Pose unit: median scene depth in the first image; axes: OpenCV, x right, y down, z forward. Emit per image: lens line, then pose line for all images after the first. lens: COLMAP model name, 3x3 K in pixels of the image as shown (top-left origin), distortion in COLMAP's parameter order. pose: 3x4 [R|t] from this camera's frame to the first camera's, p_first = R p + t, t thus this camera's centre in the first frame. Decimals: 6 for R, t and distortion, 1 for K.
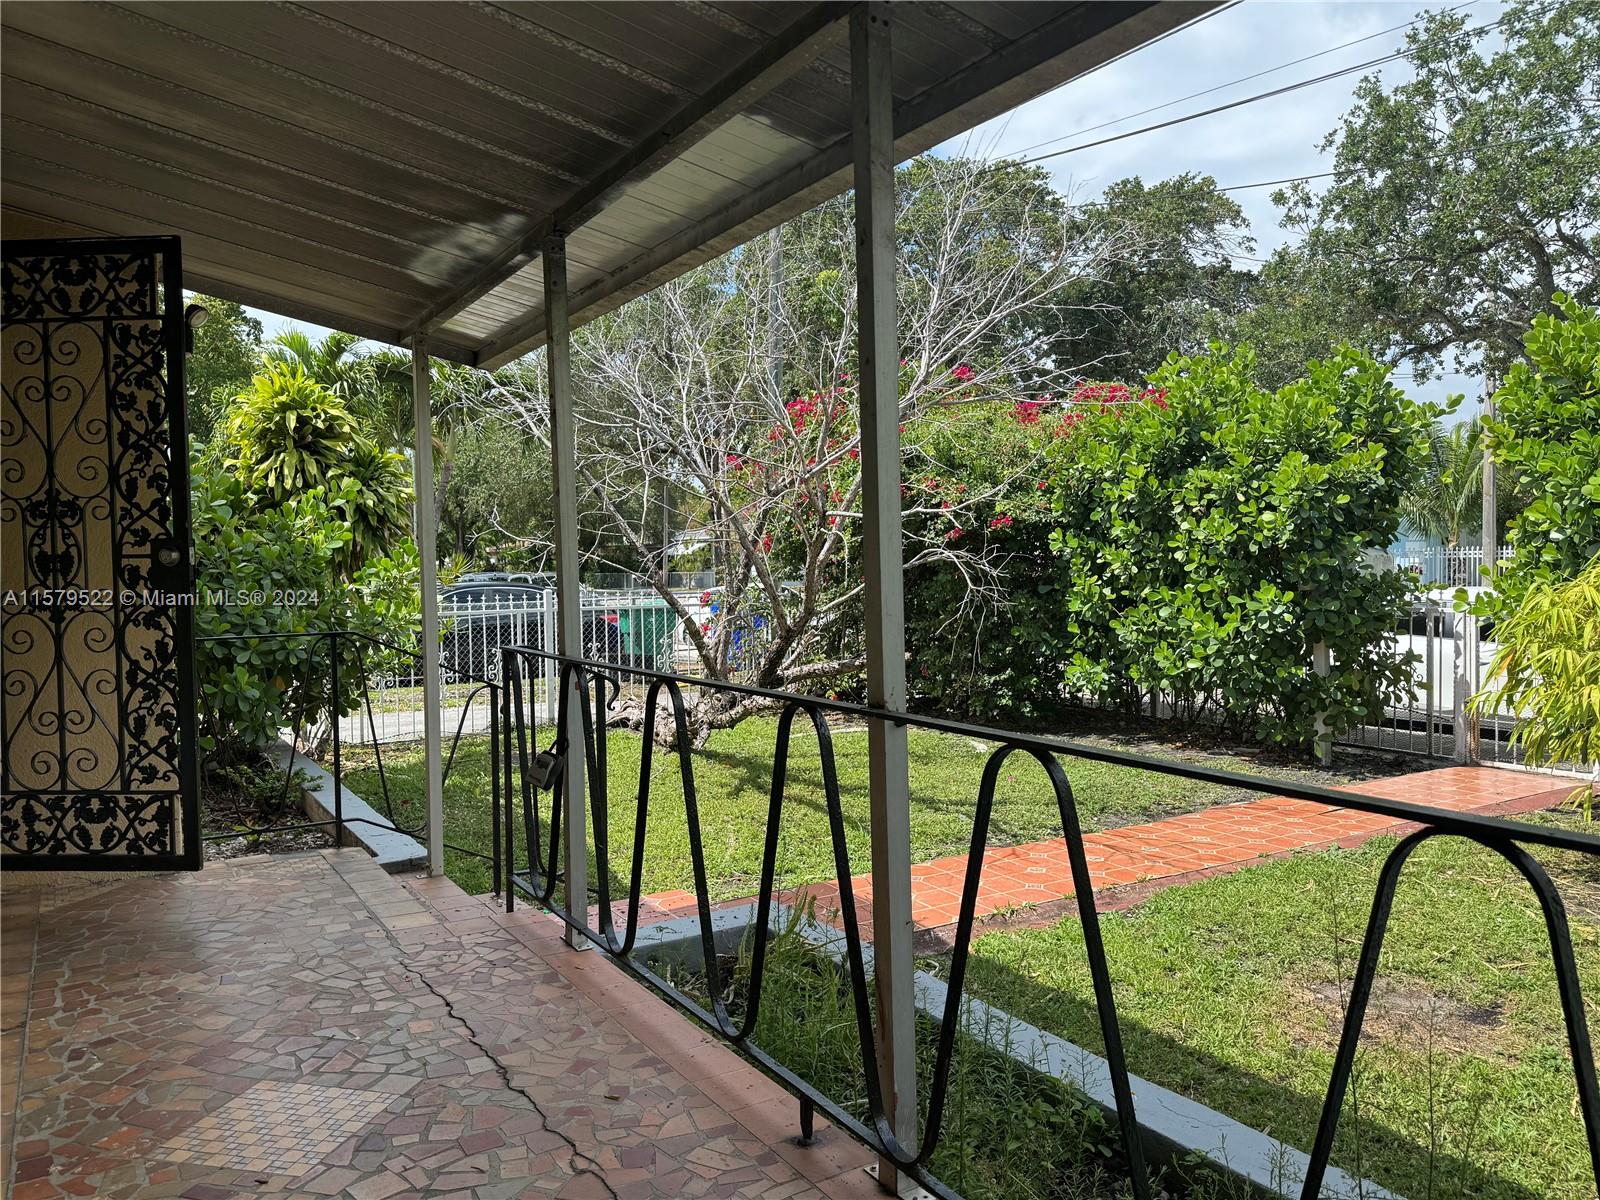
lens RADIAL K [[1148.6, 0, 800.0], [0, 1148.6, 600.0], [0, 0, 1]] dist [0.176066, -0.280101]
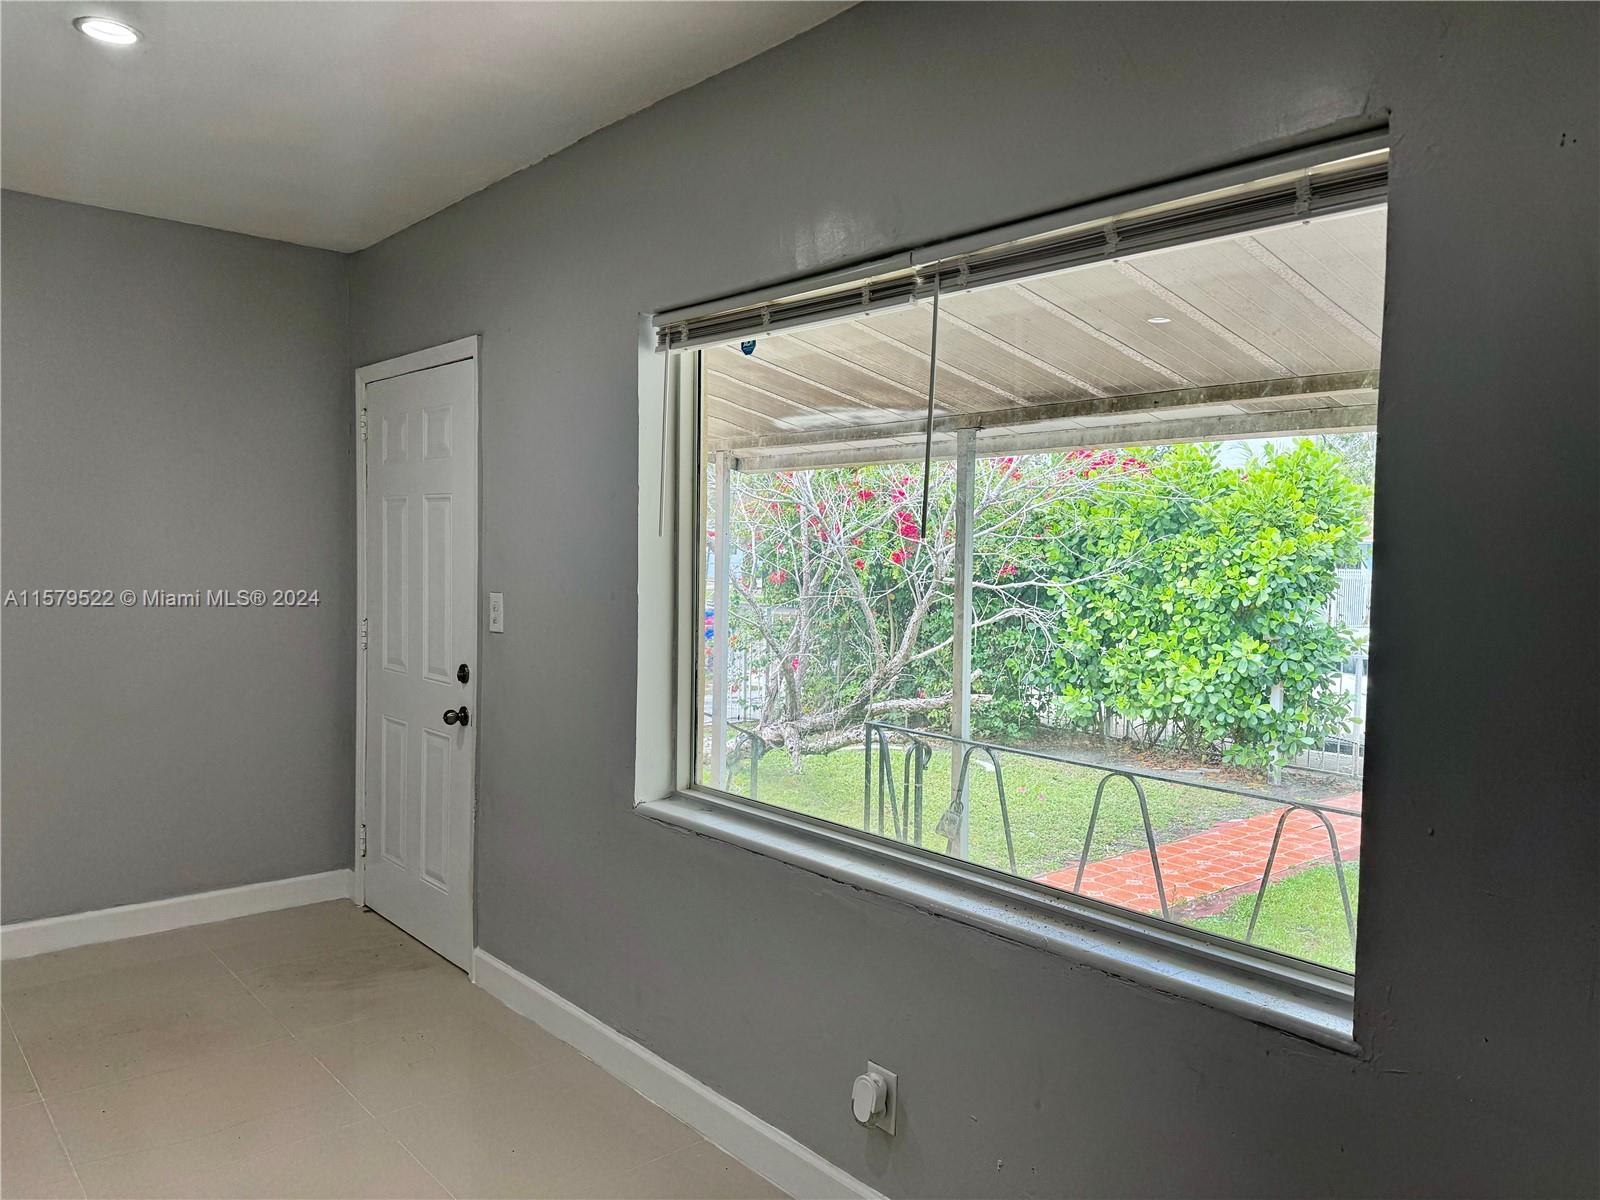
lens RADIAL K [[1148.6, 0, 800.0], [0, 1148.6, 600.0], [0, 0, 1]] dist [0.176066, -0.280101]
pose [[0.987877, 0.024755, 0.153253, -0.229488], [-0.025696, 0.999661, 0.004159, -0.041423], [-0.153098, -0.008047, 0.988178, -0.114696]]
